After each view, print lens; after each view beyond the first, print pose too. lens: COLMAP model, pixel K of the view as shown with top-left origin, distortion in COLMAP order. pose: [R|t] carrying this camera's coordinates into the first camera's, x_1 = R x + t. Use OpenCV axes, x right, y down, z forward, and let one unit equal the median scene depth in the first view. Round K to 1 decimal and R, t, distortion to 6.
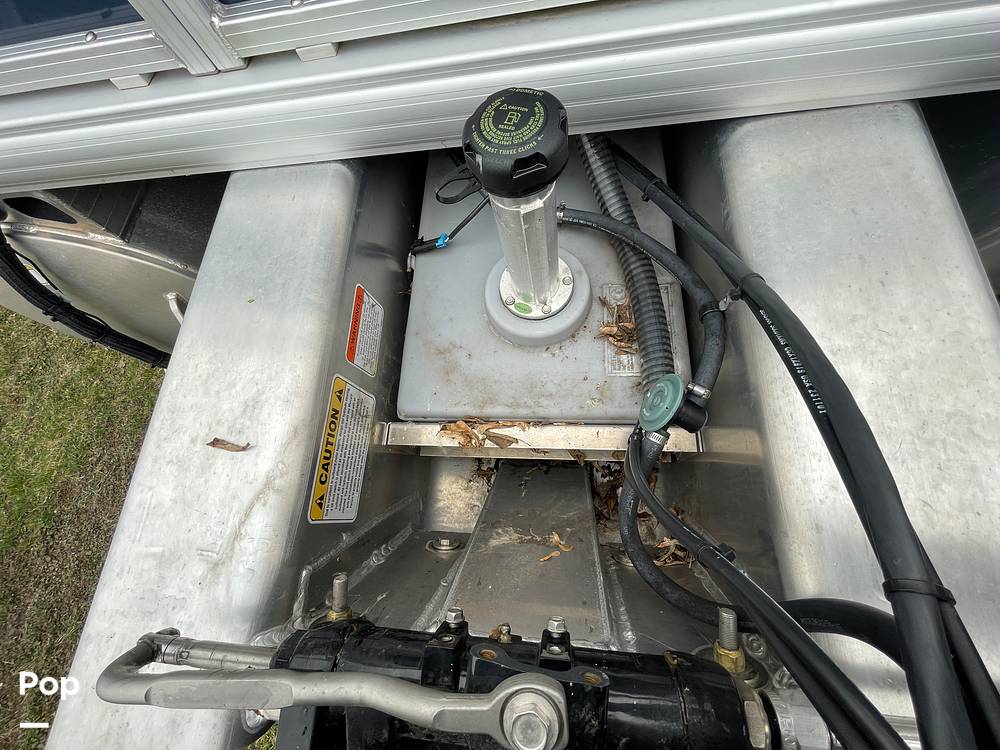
lens RADIAL K [[409.1, 0, 500.0], [0, 409.1, 375.0], [0, 0, 1]] dist [0.000548, 0.000032]
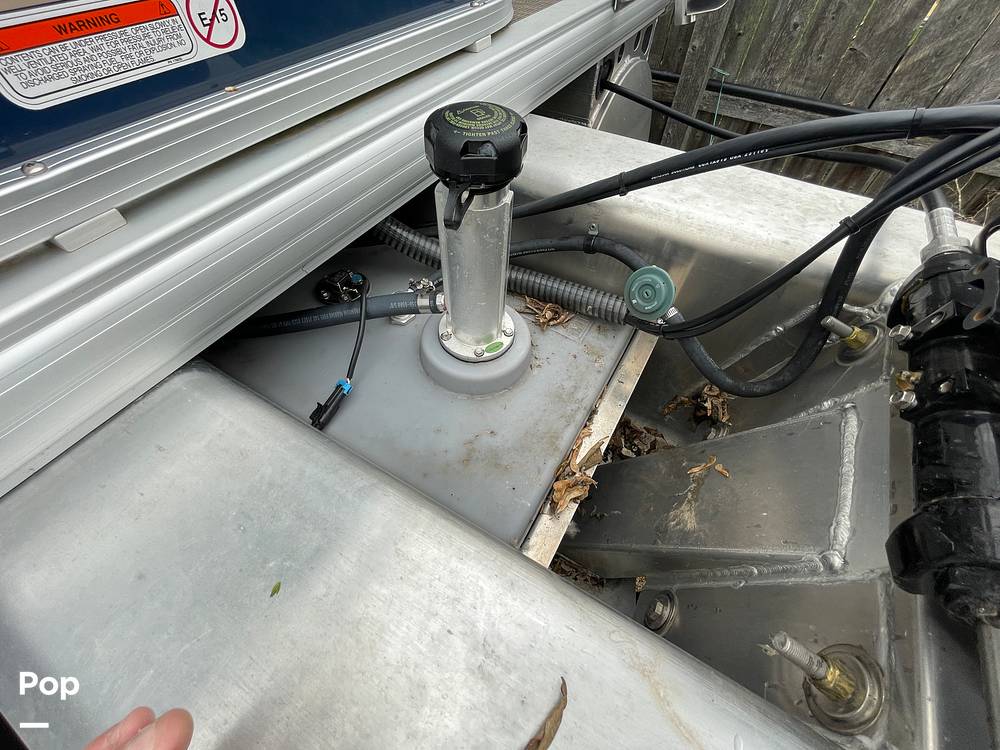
lens RADIAL K [[409.1, 0, 500.0], [0, 409.1, 375.0], [0, 0, 1]] dist [0.000548, 0.000032]
pose [[0.455301, -0.595382, 0.661983, -0.594629], [0.805957, 0.591554, -0.022285, -0.093182], [-0.378331, 0.543676, 0.749188, 0.321547]]
